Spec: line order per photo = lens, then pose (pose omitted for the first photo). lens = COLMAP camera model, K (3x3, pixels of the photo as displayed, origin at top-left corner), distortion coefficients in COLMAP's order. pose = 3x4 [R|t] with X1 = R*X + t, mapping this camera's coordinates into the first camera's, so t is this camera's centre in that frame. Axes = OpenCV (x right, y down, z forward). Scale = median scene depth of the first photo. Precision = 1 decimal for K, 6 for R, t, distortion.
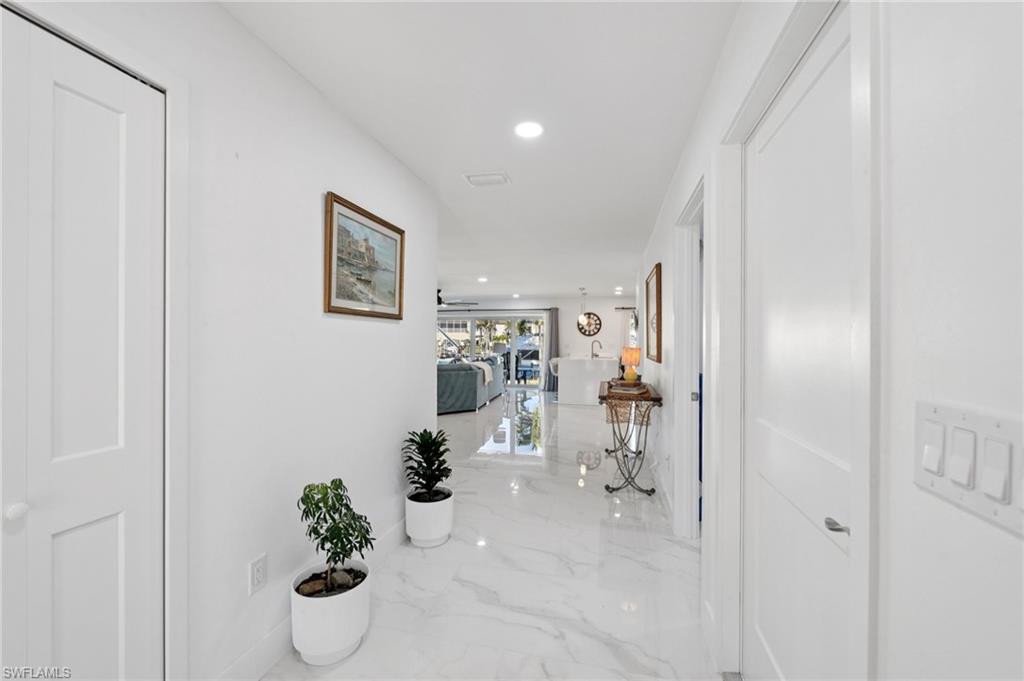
lens RADIAL K [[401.1, 0, 505.8], [0, 401.1, 337.7], [0, 0, 1]] dist [-0.028684, -0.000043]
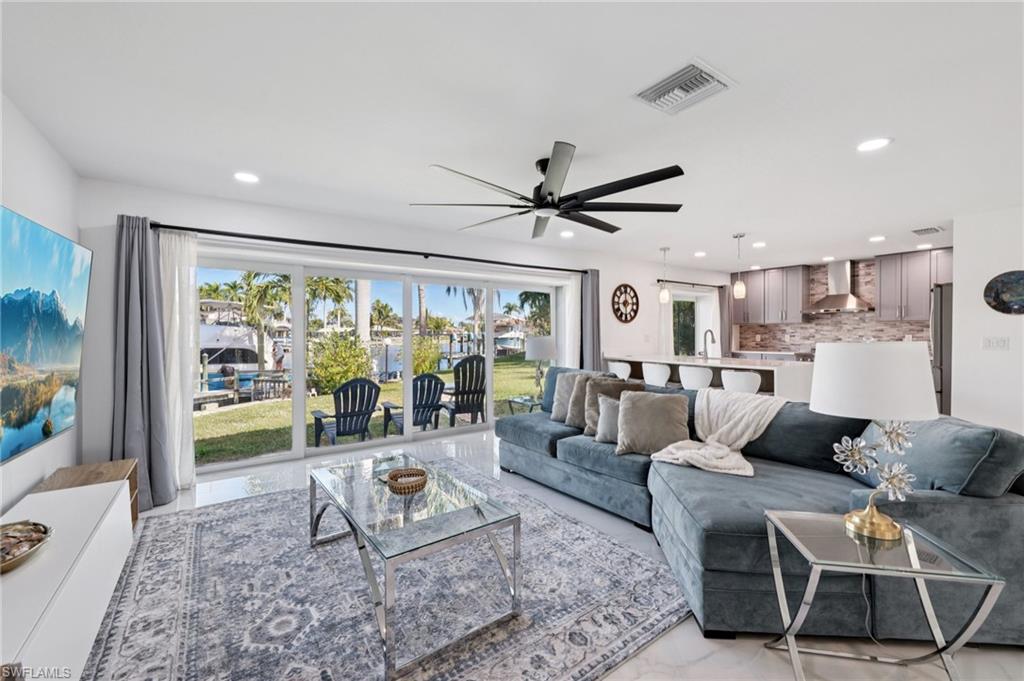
lens RADIAL K [[416.4, 0, 512.2], [0, 416.4, 336.1], [0, 0, 1]] dist [-0.003307, -0.000318]
pose [[0.654056, -0.013047, 0.756334, -0.375391], [0.000693, 0.999861, 0.016649, 0.005233], [-0.756446, -0.010366, 0.653974, 0.721270]]
